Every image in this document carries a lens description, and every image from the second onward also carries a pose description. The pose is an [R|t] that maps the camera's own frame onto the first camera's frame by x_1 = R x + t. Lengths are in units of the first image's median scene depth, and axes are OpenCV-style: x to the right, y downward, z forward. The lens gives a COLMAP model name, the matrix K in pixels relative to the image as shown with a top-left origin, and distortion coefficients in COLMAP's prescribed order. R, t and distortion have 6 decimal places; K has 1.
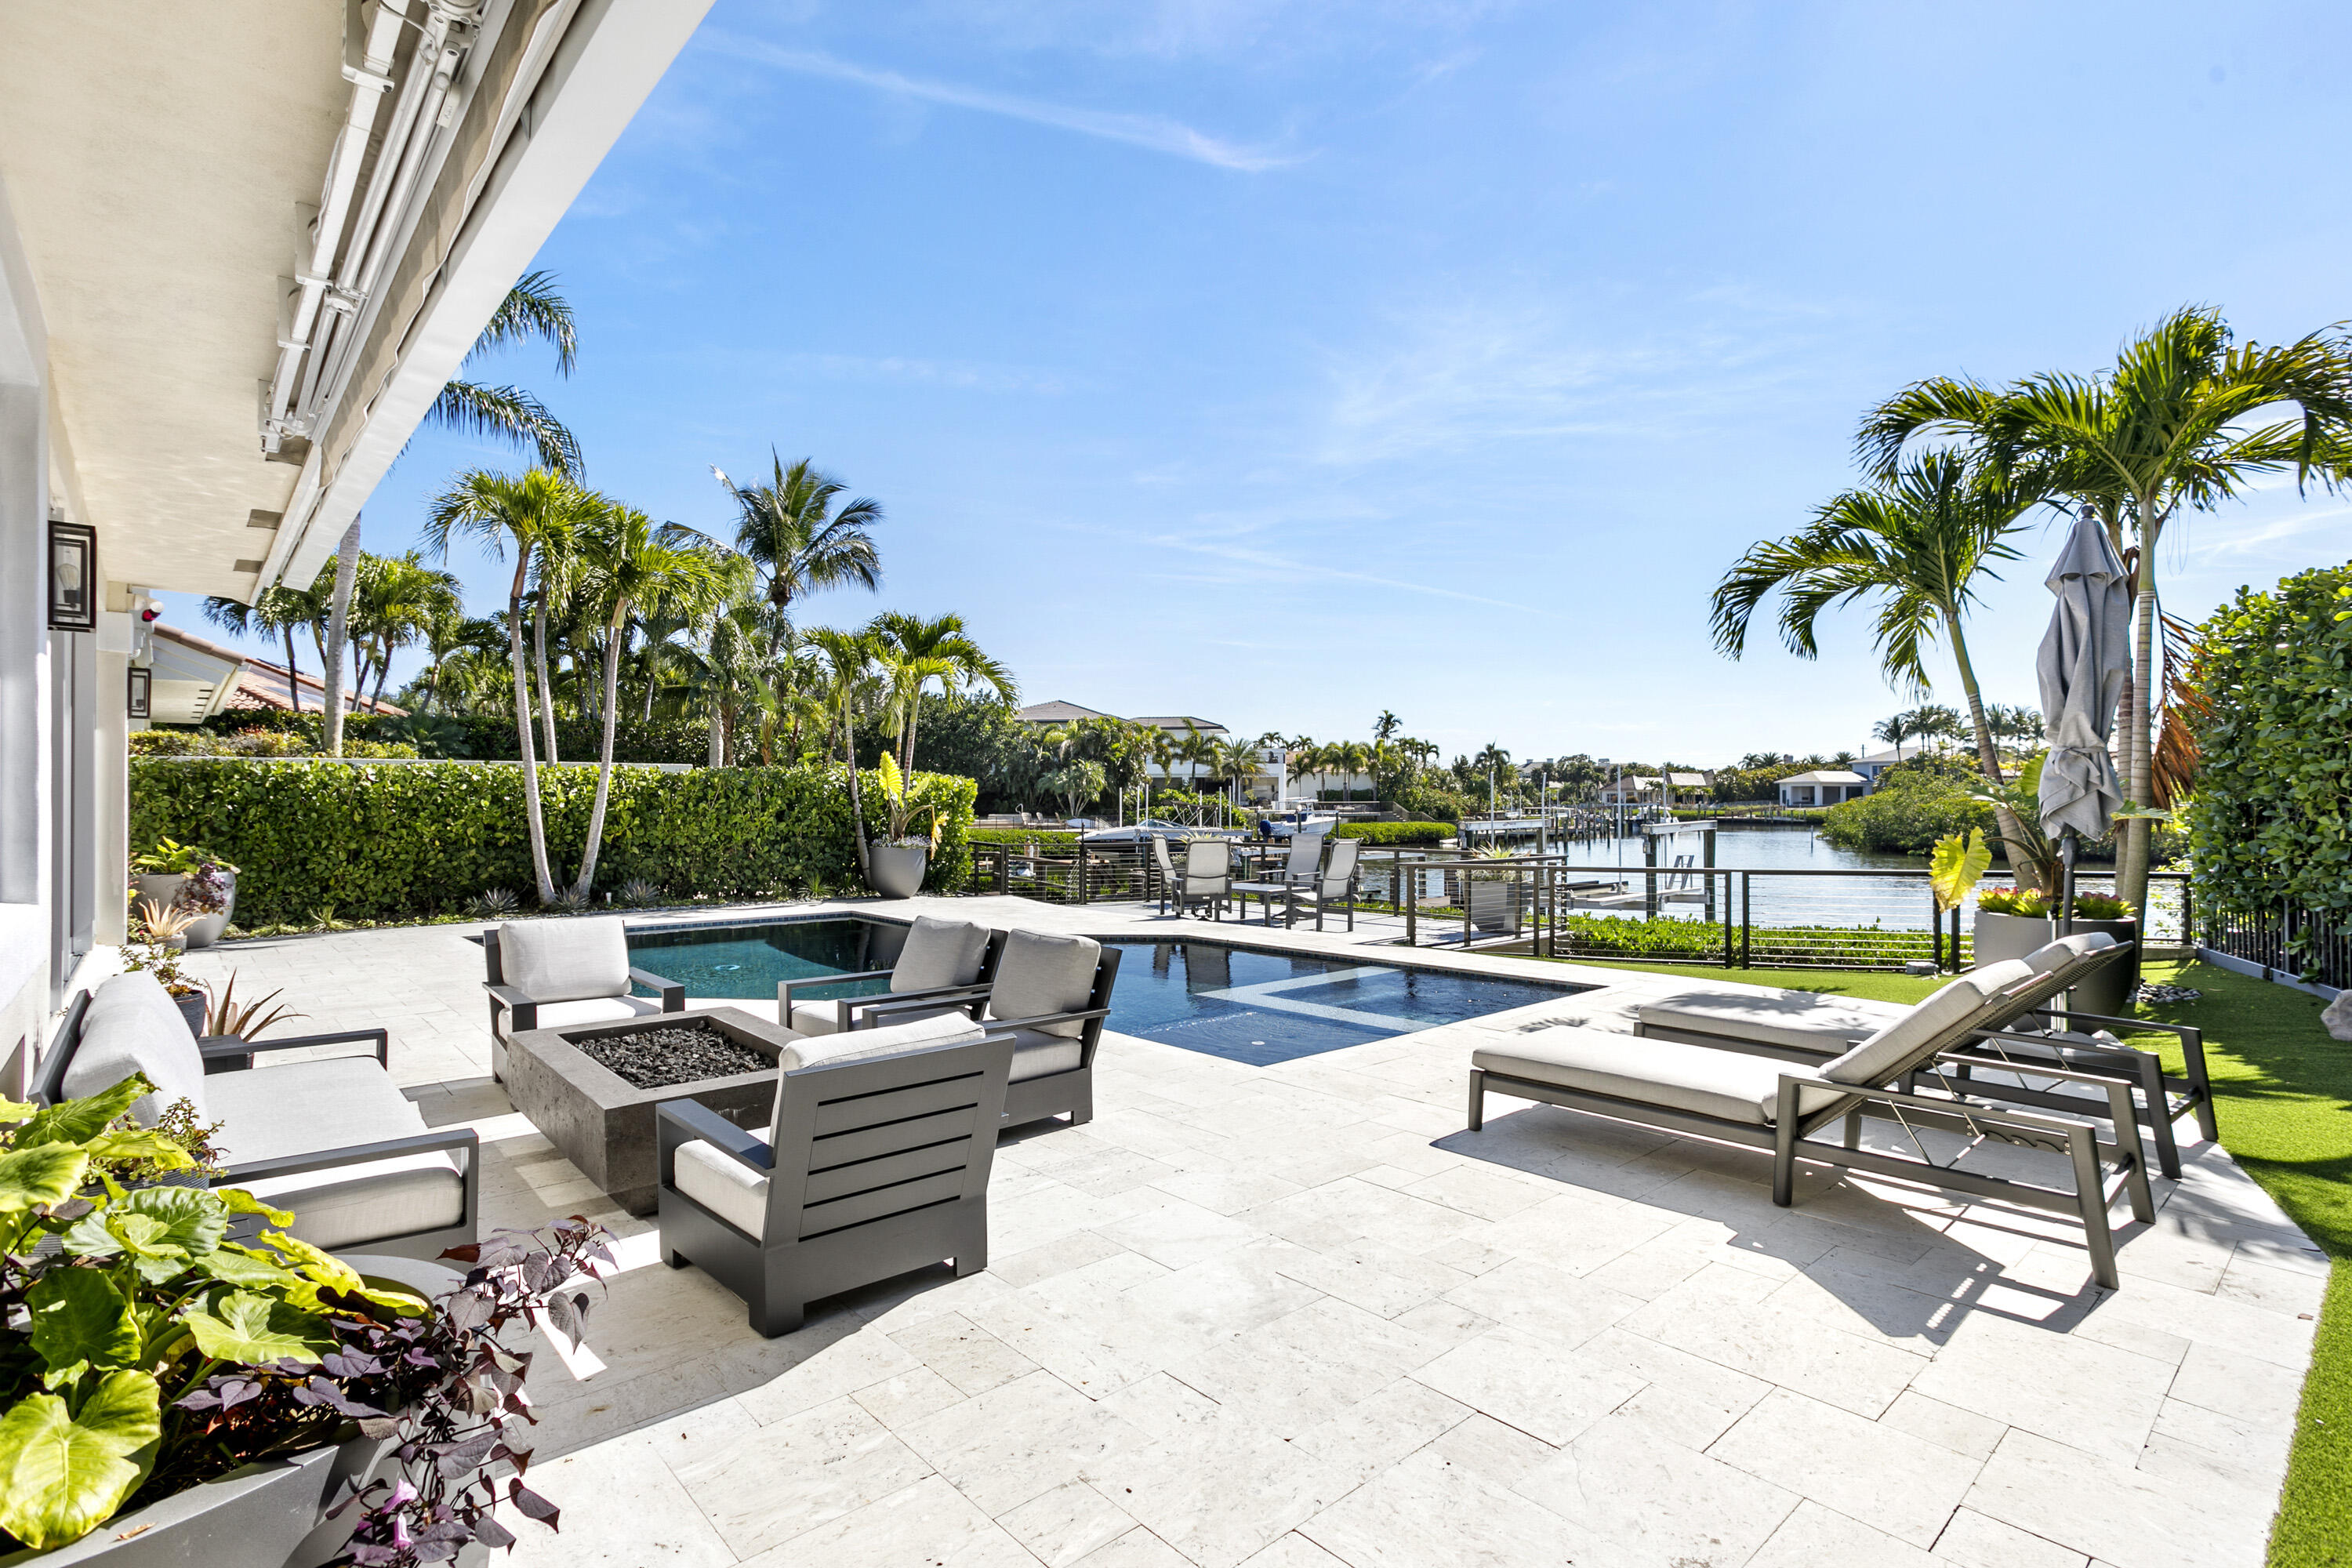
lens RADIAL K [[1151.1, 0, 1176.3], [0, 1151.1, 750.5], [0, 0, 1]] dist [-0.061201, 0.032085]
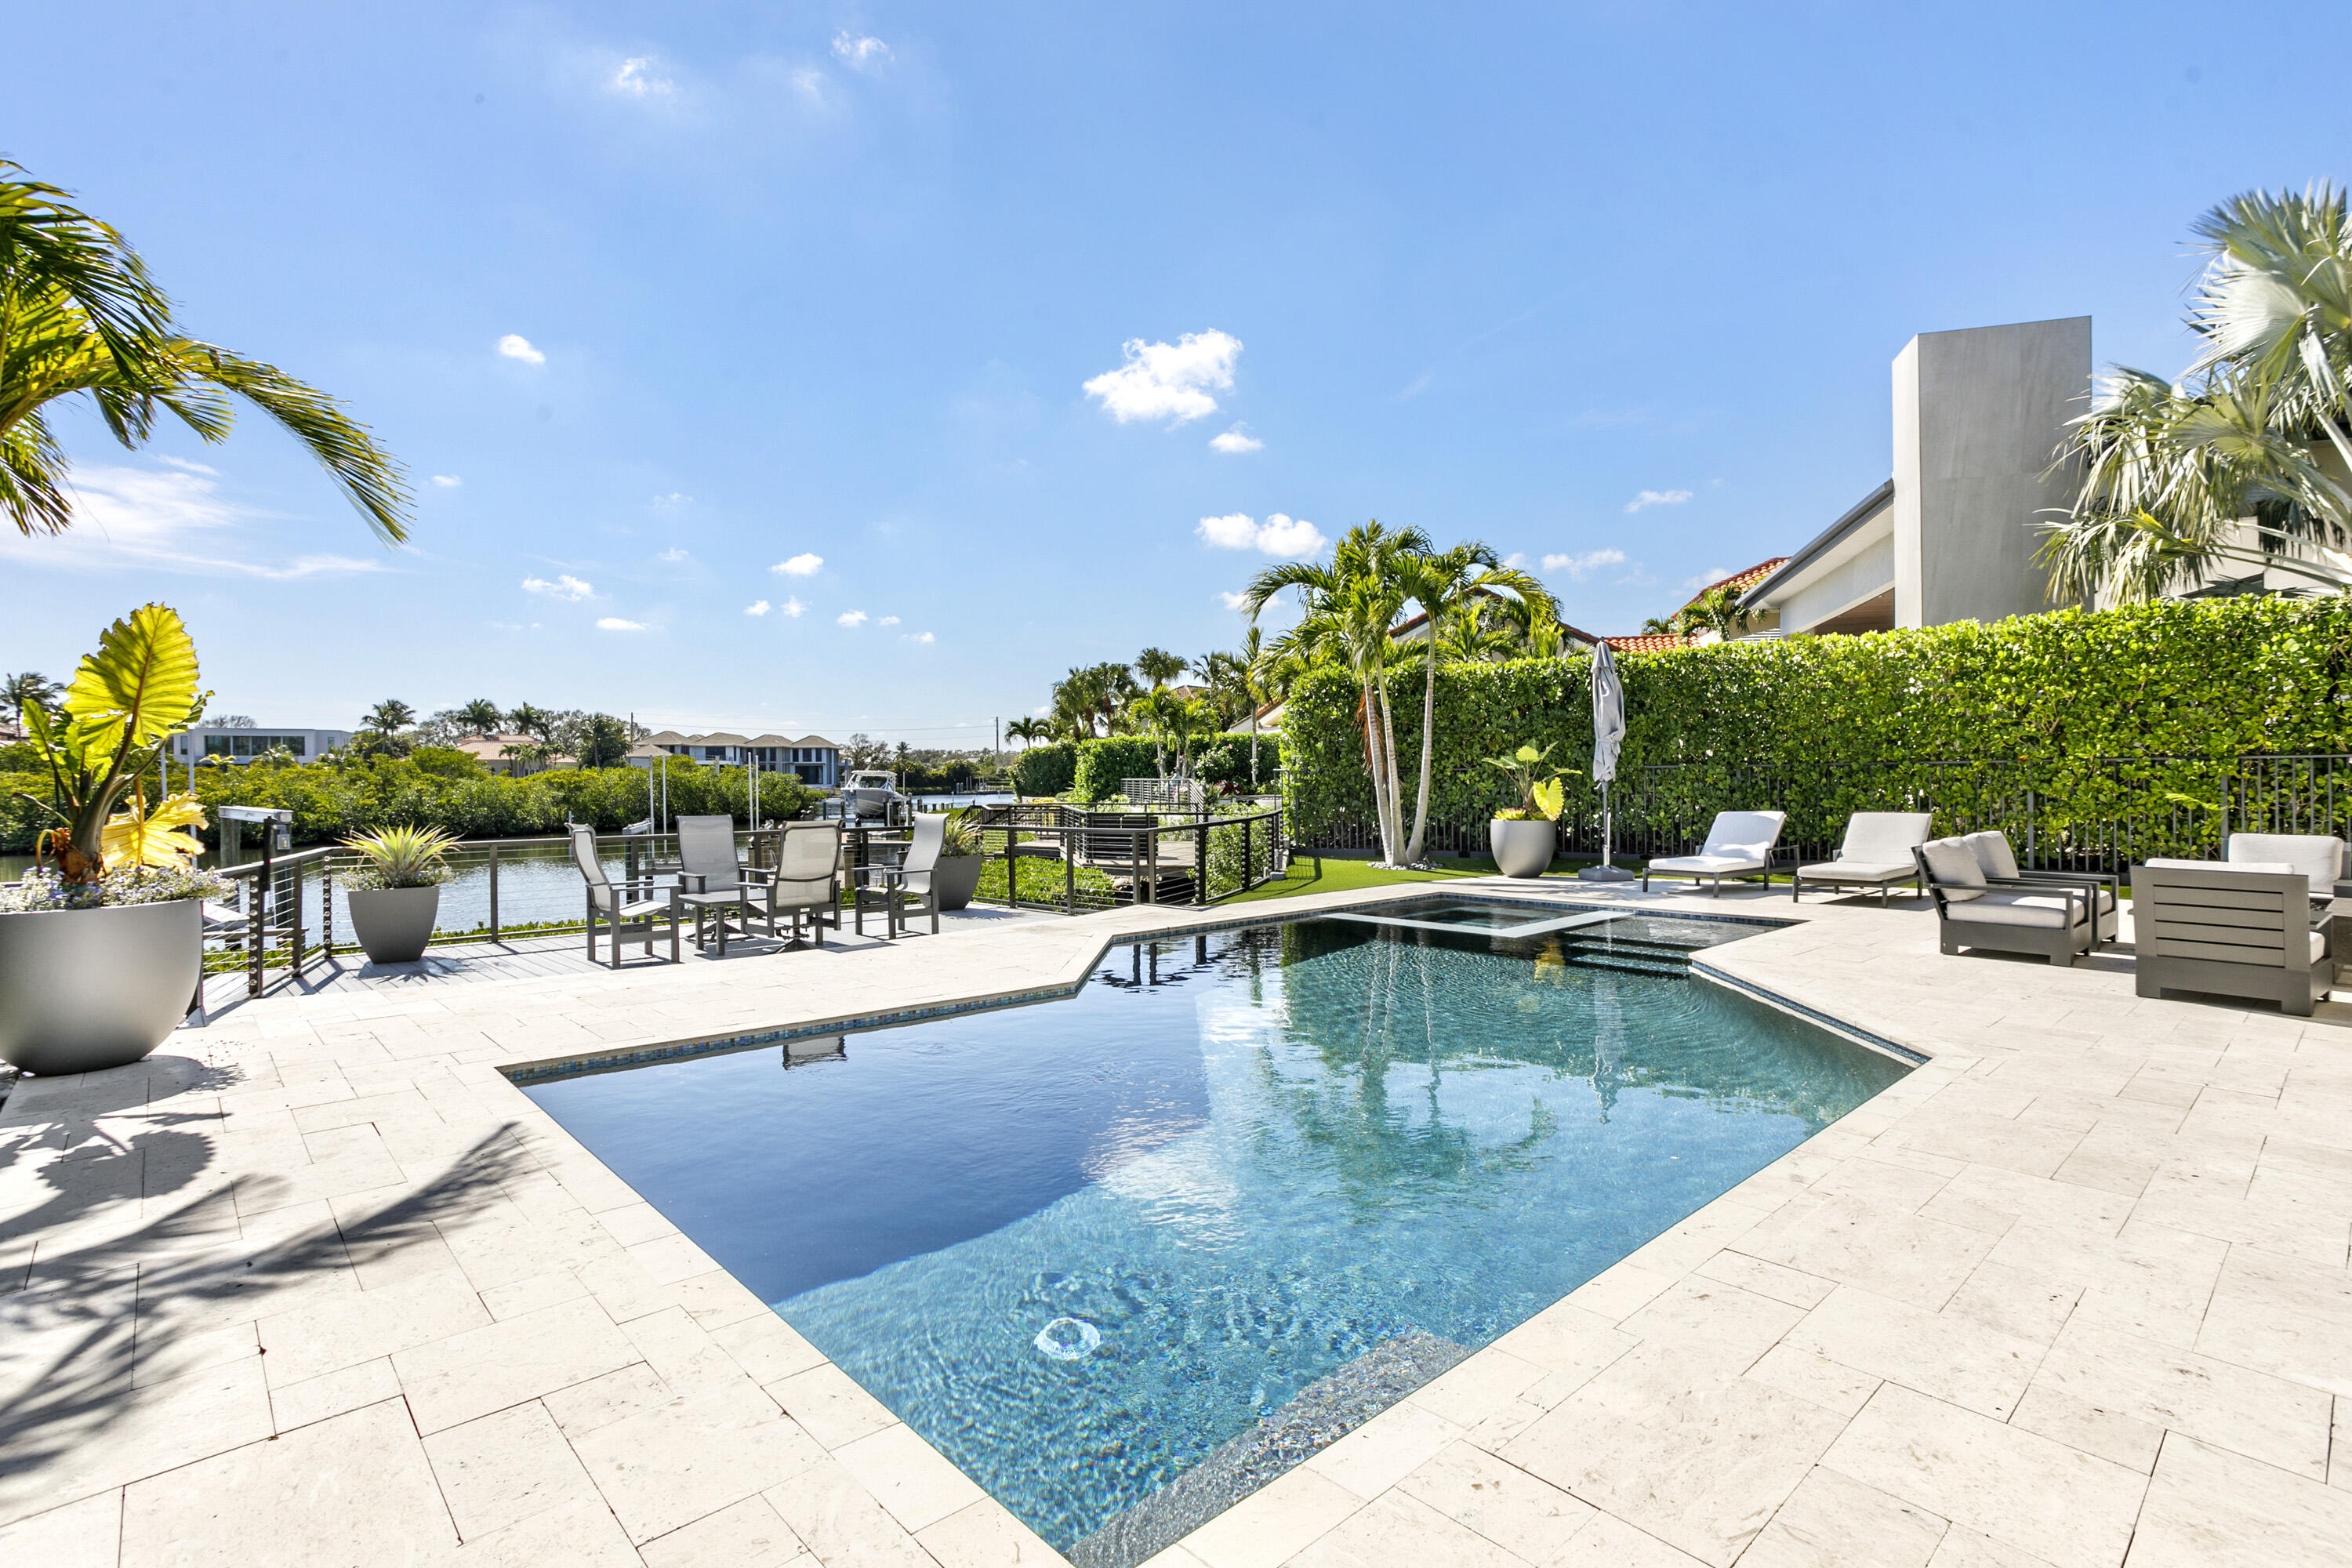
lens RADIAL K [[1139.9, 0, 1127.2], [0, 1139.9, 774.6], [0, 0, 1]] dist [0.000987, 0.008504]
pose [[0.024936, 0.002155, 0.999687, -0.089269], [-0.034505, 0.999404, -0.001294, 0.006151], [-0.999093, -0.034462, 0.024996, 0.114239]]
